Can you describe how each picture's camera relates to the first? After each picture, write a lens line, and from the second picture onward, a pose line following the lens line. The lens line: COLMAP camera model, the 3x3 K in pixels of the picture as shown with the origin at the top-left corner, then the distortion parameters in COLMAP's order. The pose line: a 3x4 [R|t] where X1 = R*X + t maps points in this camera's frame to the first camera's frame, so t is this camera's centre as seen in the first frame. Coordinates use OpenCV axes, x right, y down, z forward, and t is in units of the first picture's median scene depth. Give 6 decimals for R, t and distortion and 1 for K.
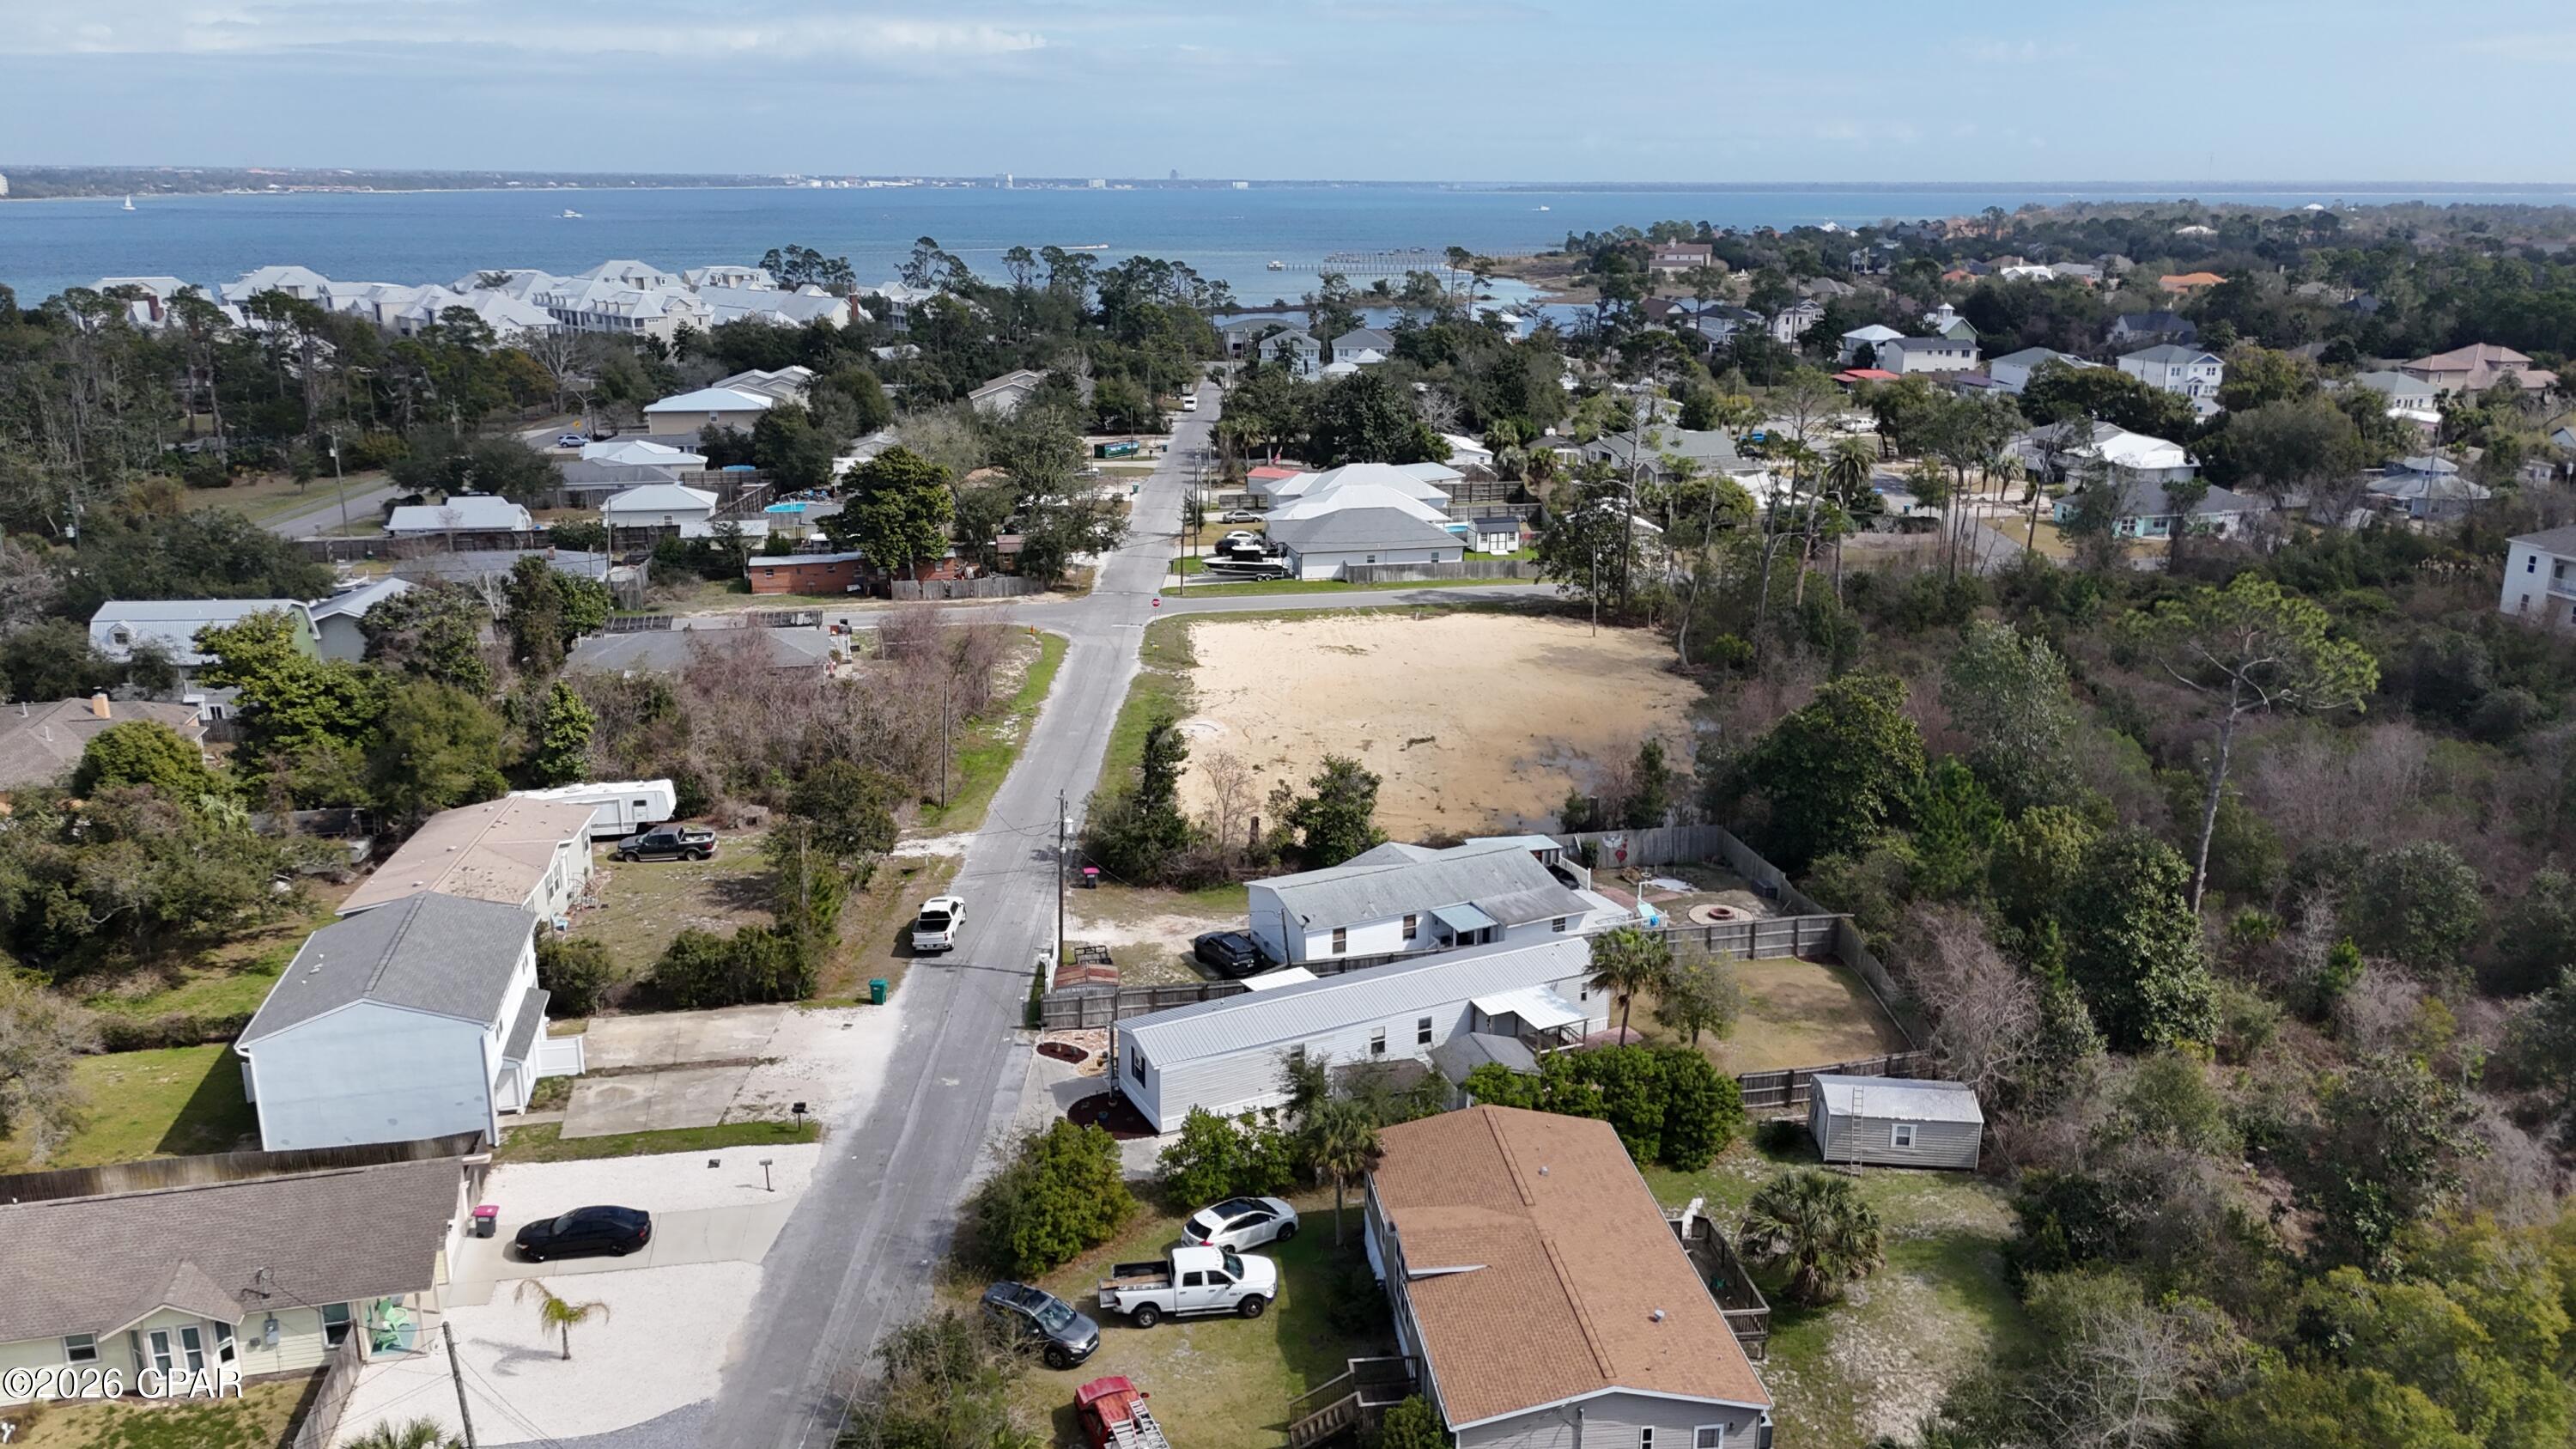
lens RADIAL K [[1797.6, 0, 1288.0], [0, 1797.6, 724.5], [0, 0, 1]] dist [0.062283, -0.053116]
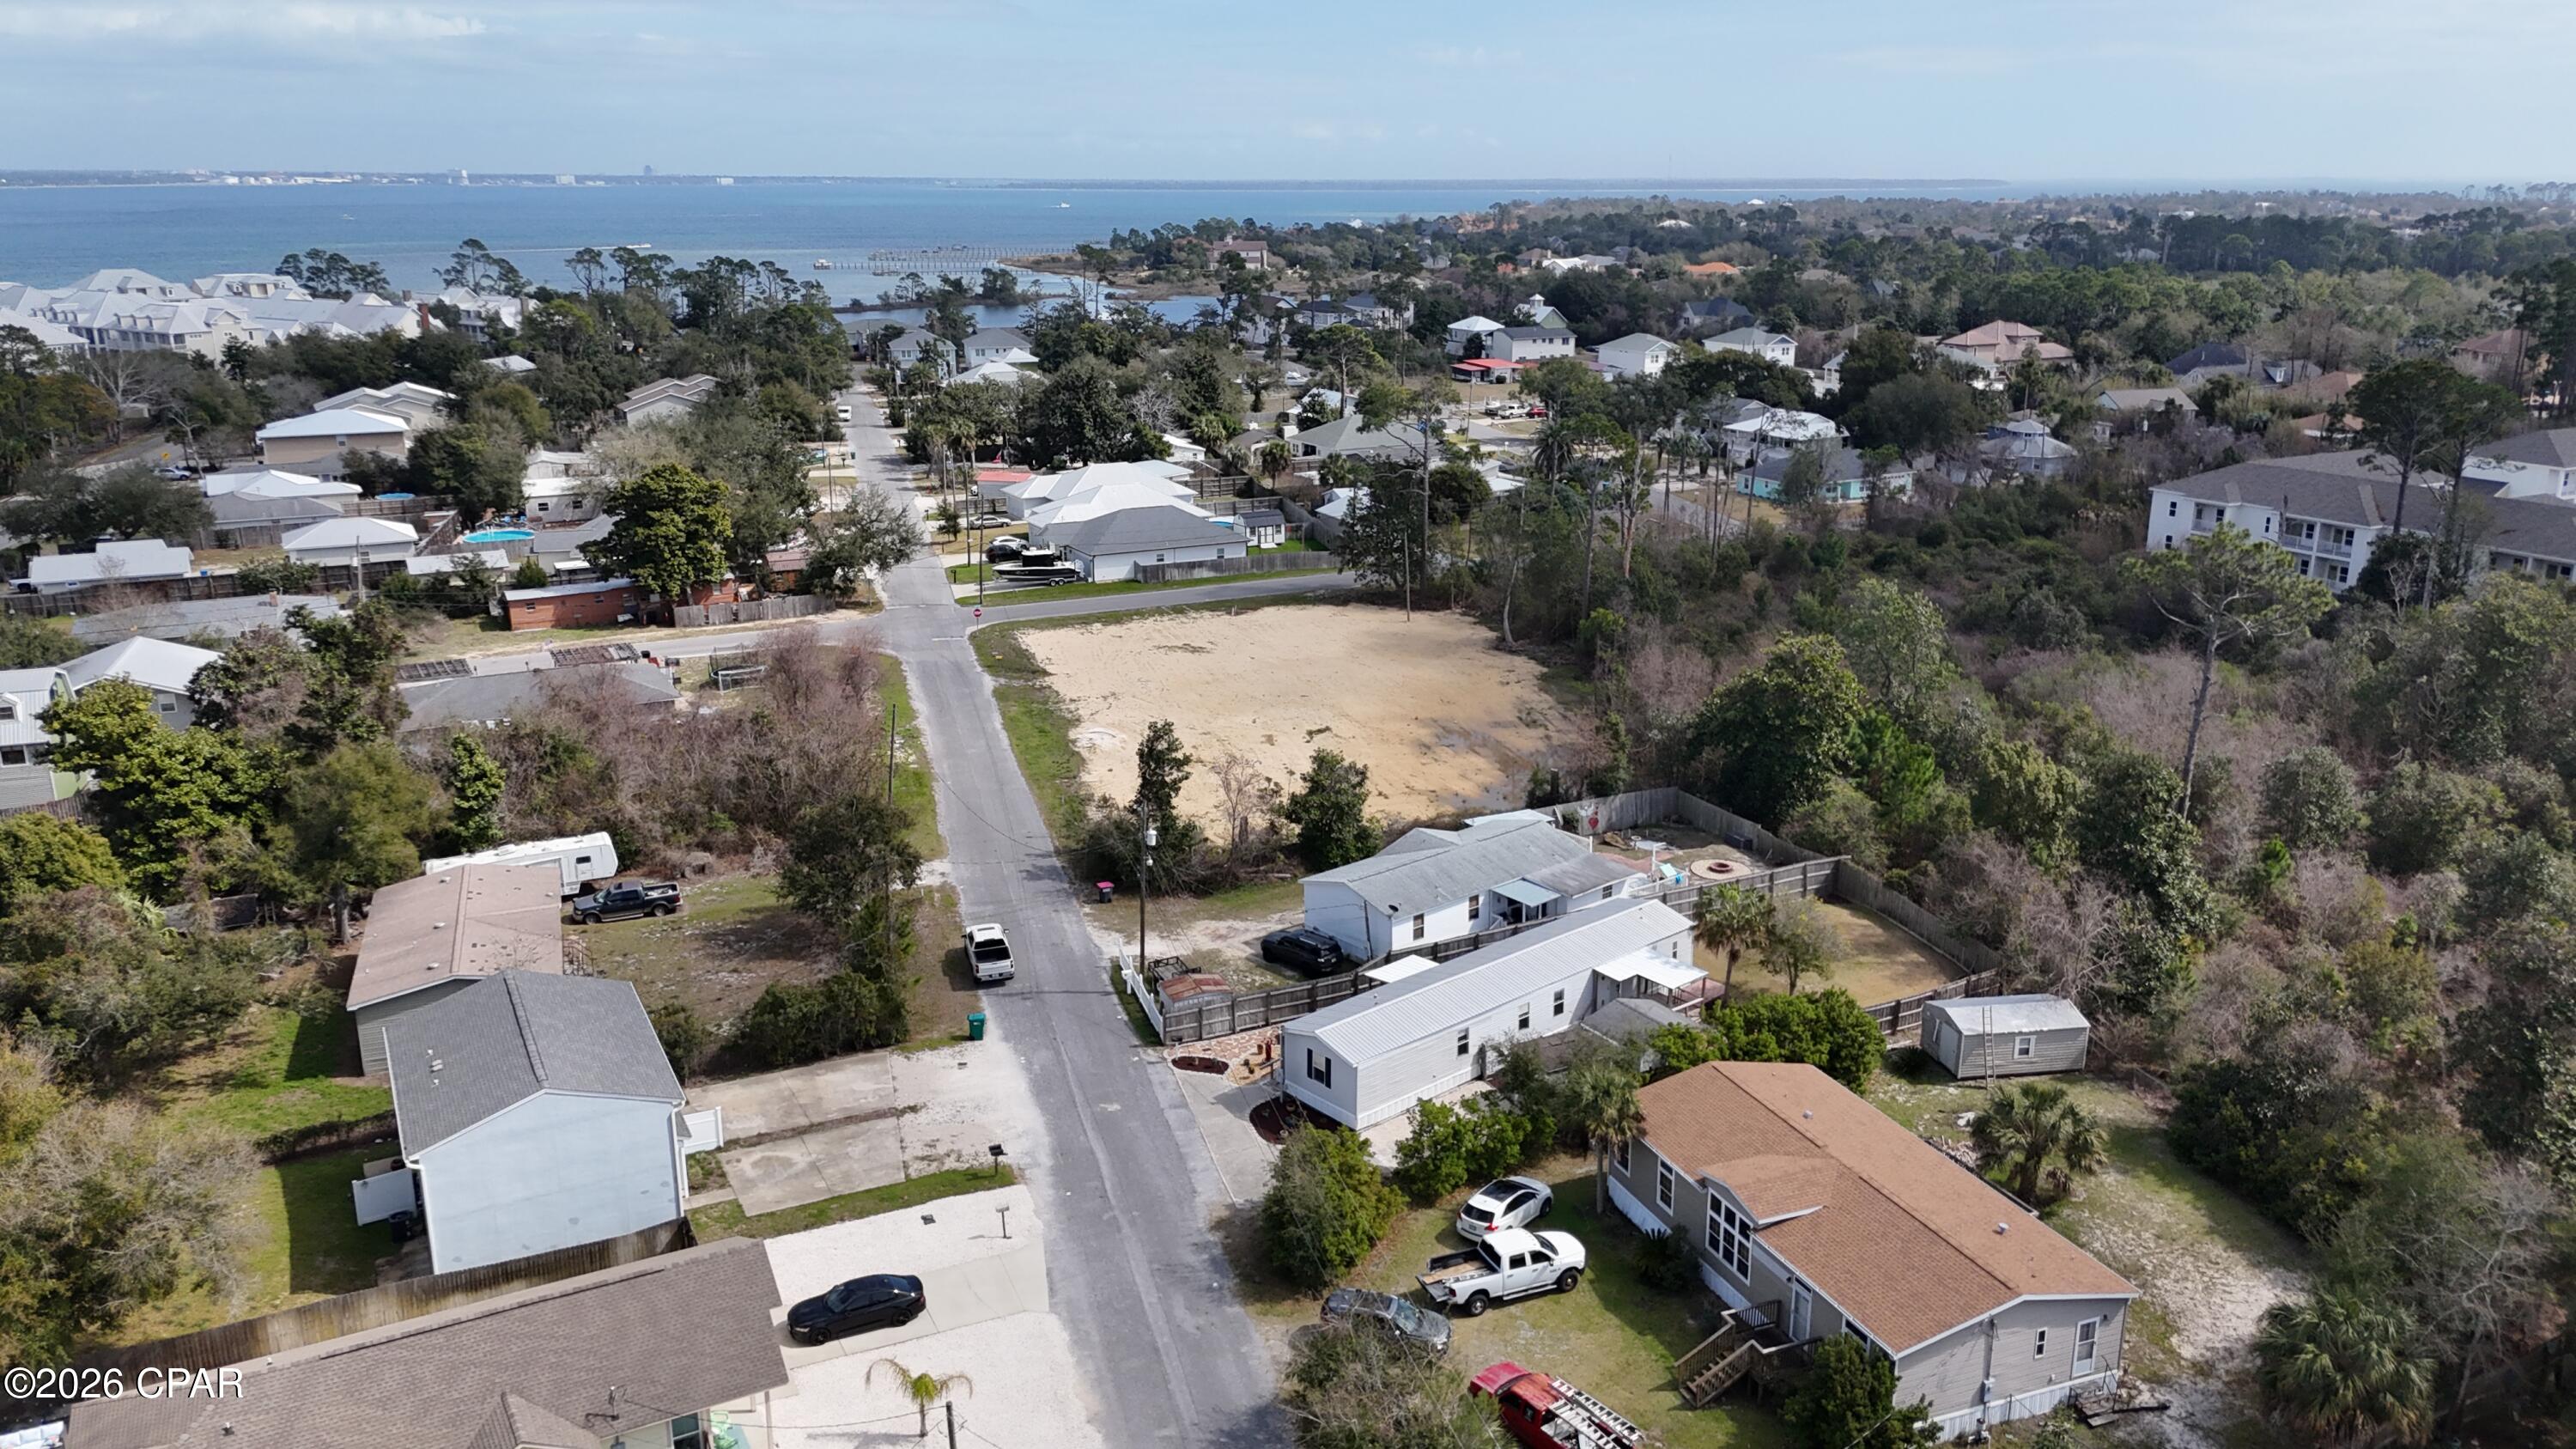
lens RADIAL K [[1797.6, 0, 1288.0], [0, 1797.6, 724.5], [0, 0, 1]] dist [0.062283, -0.053116]
pose [[0.970106, -0.074510, 0.230959, -0.143762], [0.074197, 0.997193, 0.010054, -0.005166], [-0.231060, 0.007383, 0.972912, 0.013890]]
